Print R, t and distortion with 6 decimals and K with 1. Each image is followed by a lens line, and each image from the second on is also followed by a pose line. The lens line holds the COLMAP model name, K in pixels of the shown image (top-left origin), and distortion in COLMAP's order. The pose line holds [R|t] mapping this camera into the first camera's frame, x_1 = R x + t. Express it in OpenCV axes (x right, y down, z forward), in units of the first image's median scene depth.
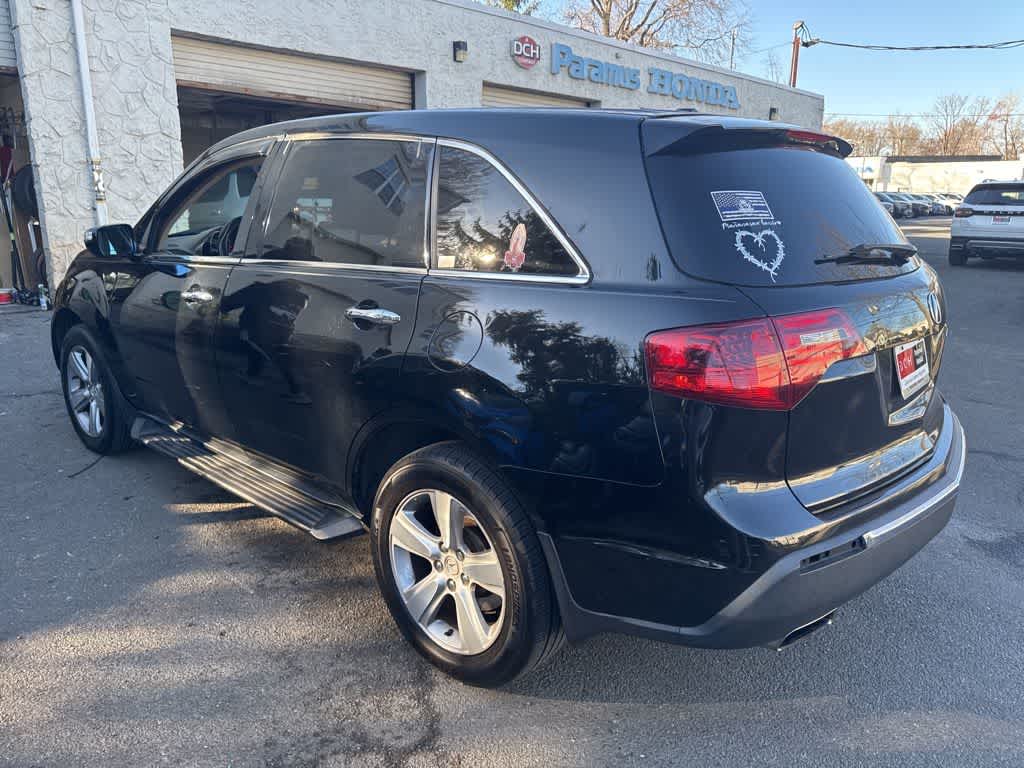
lens RADIAL K [[750.8, 0, 515.3], [0, 750.8, 373.6], [0, 0, 1]] dist [0.005719, -0.004867]
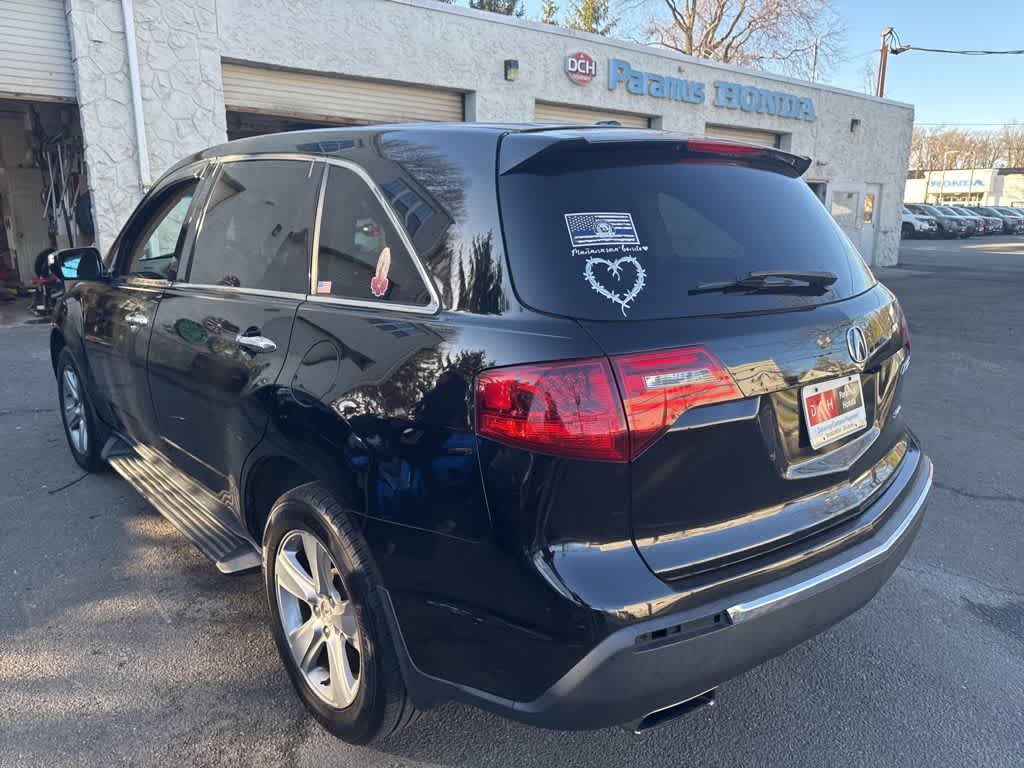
lens RADIAL K [[750.3, 0, 512.0], [0, 750.3, 384.0], [0, 0, 1]] dist [0.008851, -0.009767]
pose [[0.992728, 0.018826, -0.118895, 0.165895], [-0.019963, 0.999766, -0.008383, -0.016695], [0.118709, 0.010695, 0.992872, 0.057766]]
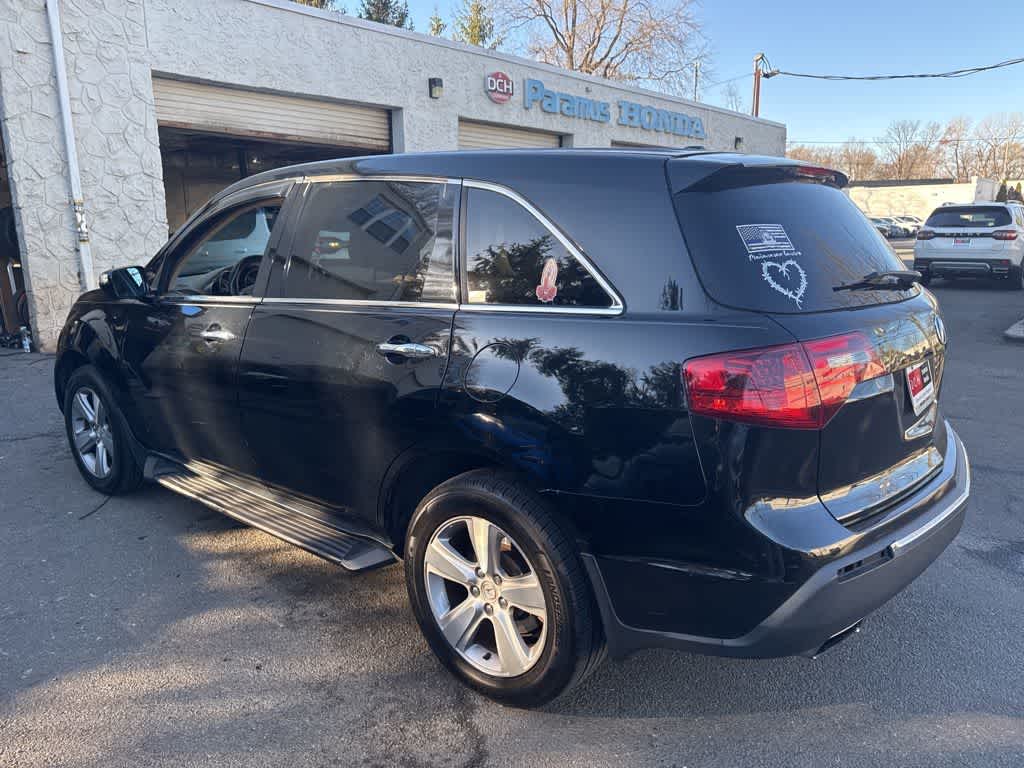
lens RADIAL K [[750.3, 0, 512.0], [0, 750.3, 384.0], [0, 0, 1]] dist [0.008851, -0.009767]
pose [[0.999001, -0.027285, 0.035379, -0.054013], [0.028186, 0.999284, -0.025224, -0.000107], [-0.034665, 0.026196, 0.999056, -0.024478]]
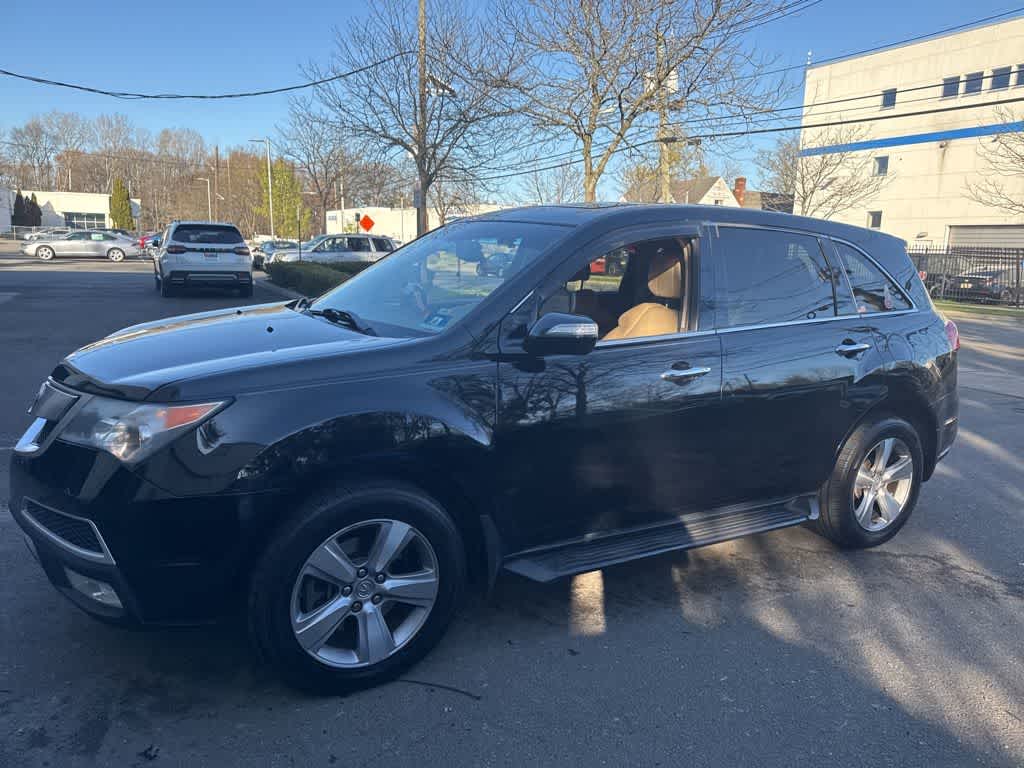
lens RADIAL K [[721.6, 0, 531.3], [0, 721.6, 386.1], [0, 0, 1]] dist [0.042737, -0.053499]
pose [[0.289632, -0.181957, 0.939684, -1.237768], [0.192799, 0.972731, 0.128931, -0.227283], [-0.937519, 0.143827, 0.316815, 0.808721]]
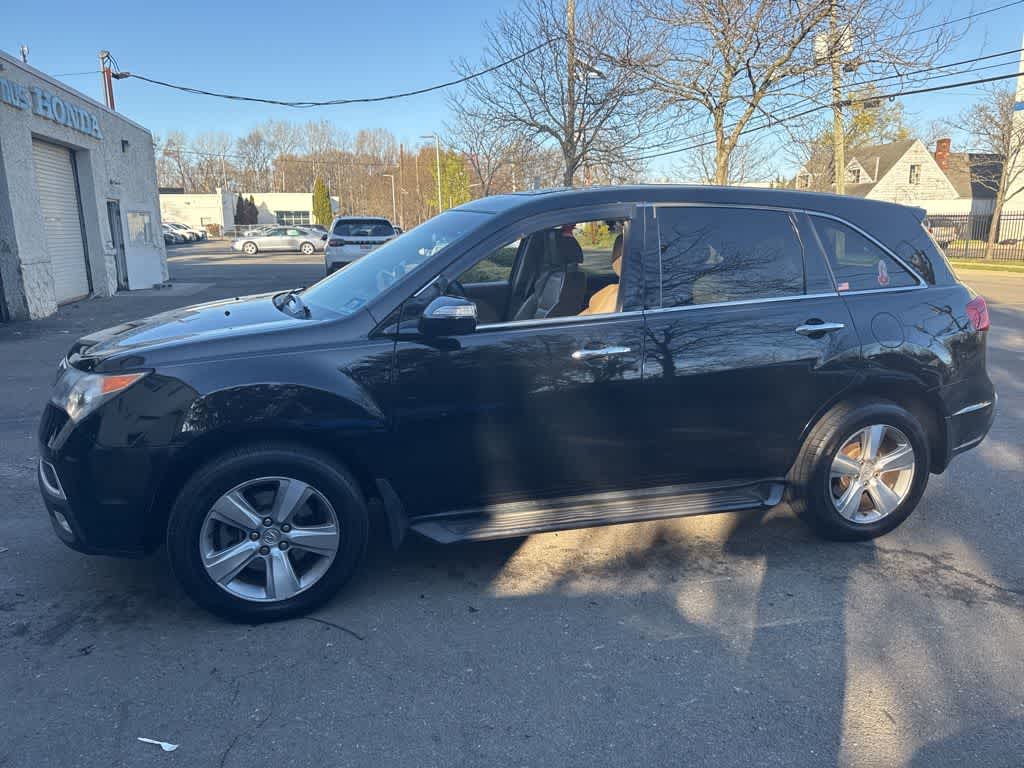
lens RADIAL K [[721.6, 0, 531.3], [0, 721.6, 386.1], [0, 0, 1]] dist [0.042737, -0.053499]
pose [[0.515907, -0.197498, 0.833568, -1.152377], [0.208349, 0.972771, 0.101529, -0.158382], [-0.830922, 0.121294, 0.543007, 0.477230]]
